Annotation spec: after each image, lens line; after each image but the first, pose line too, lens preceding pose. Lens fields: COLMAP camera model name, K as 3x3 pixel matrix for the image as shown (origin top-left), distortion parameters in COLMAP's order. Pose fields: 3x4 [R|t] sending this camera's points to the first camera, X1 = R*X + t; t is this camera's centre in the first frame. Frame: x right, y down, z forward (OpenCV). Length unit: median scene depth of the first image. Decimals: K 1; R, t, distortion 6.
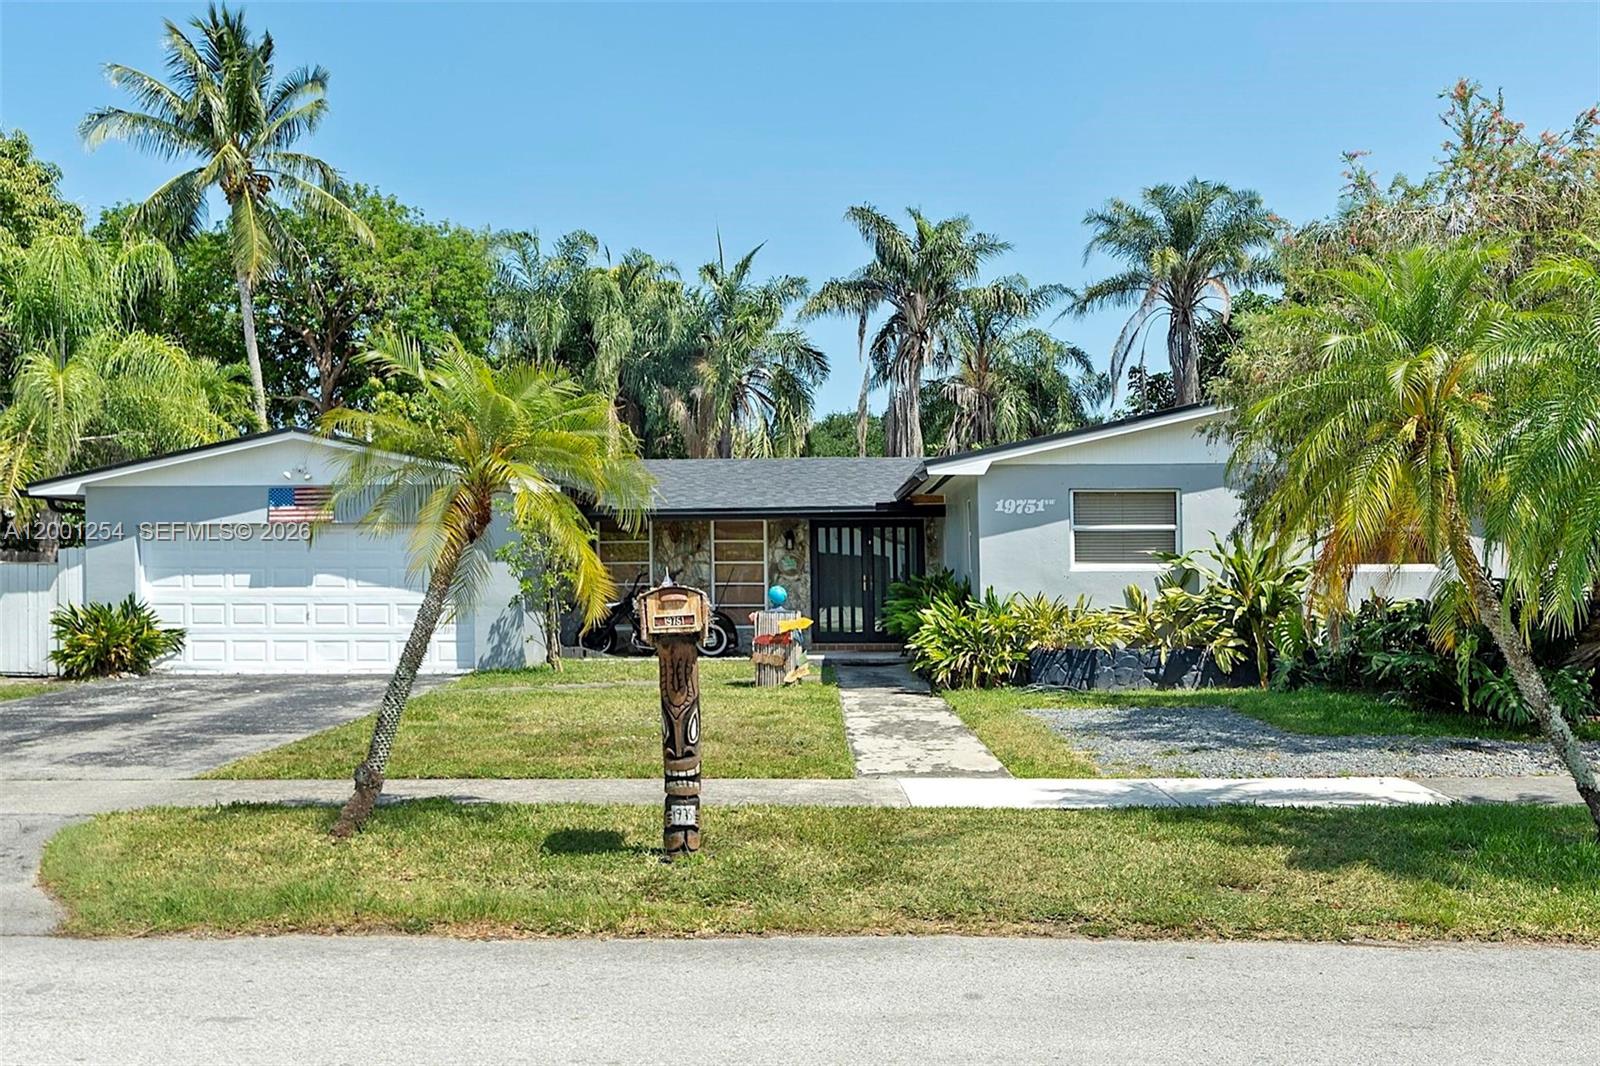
lens RADIAL K [[1507.9, 0, 792.9], [0, 1507.9, 435.4], [0, 0, 1]] dist [0.012192, -0.008655]
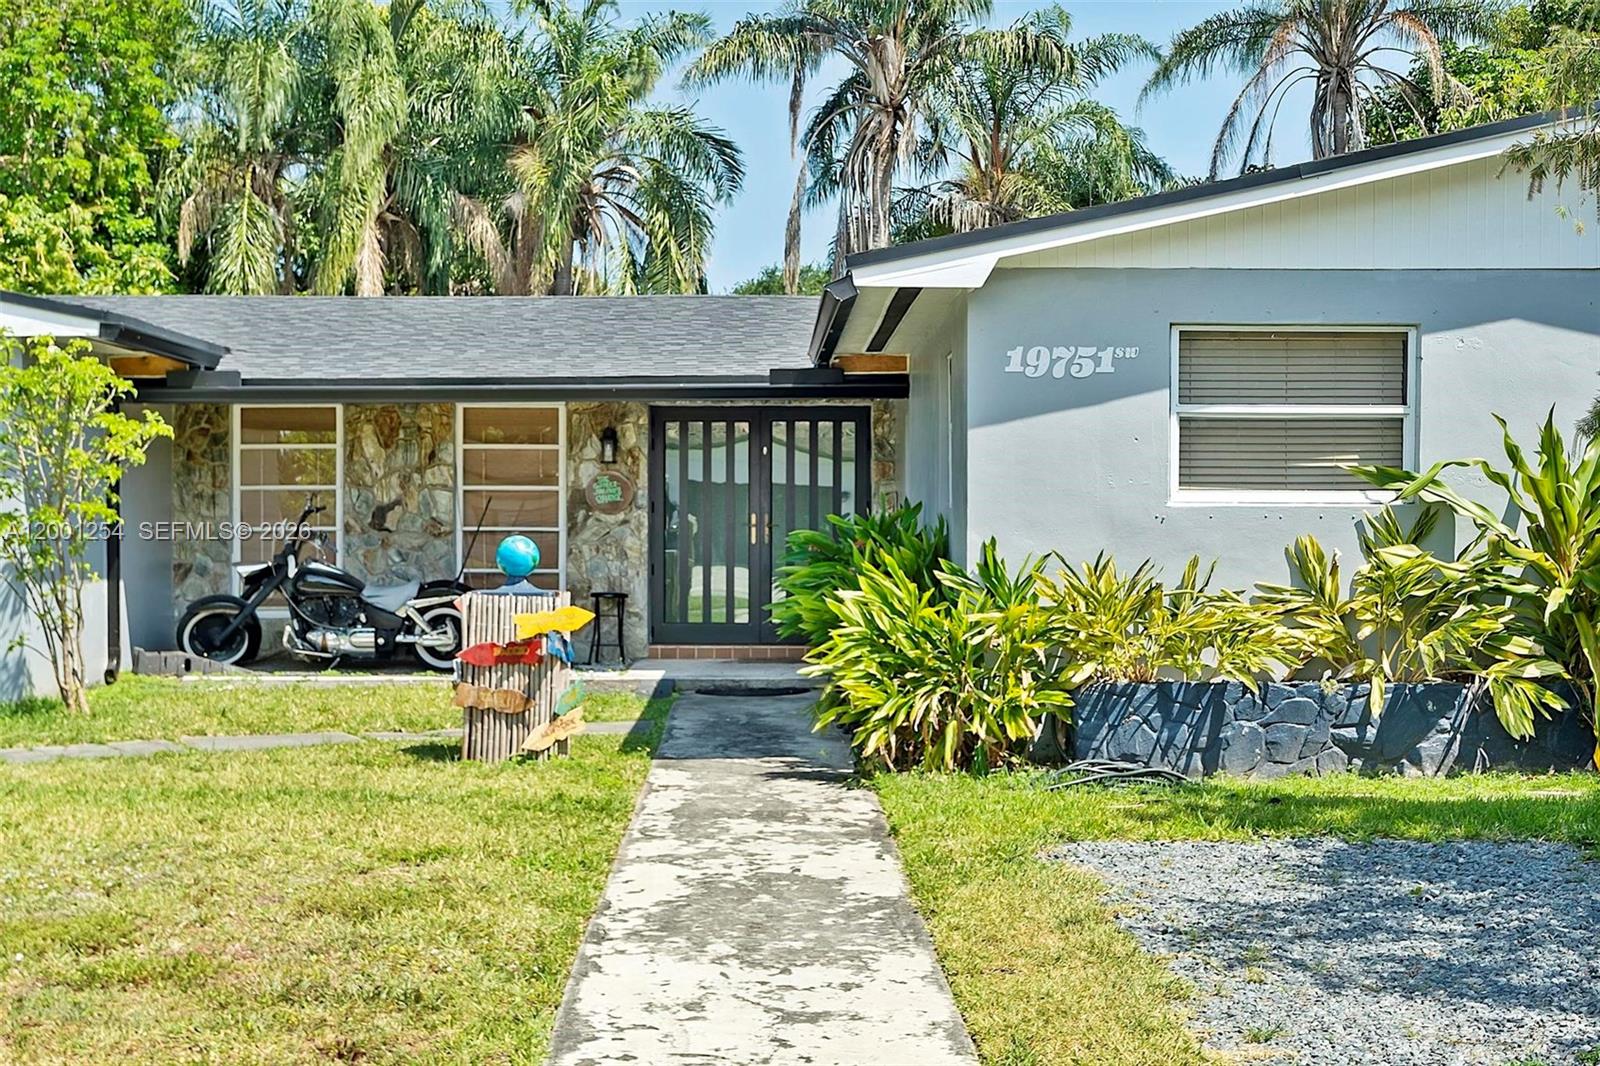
lens RADIAL K [[2155.4, 0, 800.0], [0, 2155.4, 533.0], [0, 0, 1]] dist [0.034983, 0.059967]
pose [[0.999432, 0.006219, 0.033117, 0.045685], [-0.009512, 0.994917, 0.100248, 0.029658], [-0.032325, -0.100506, 0.994411, 0.313477]]
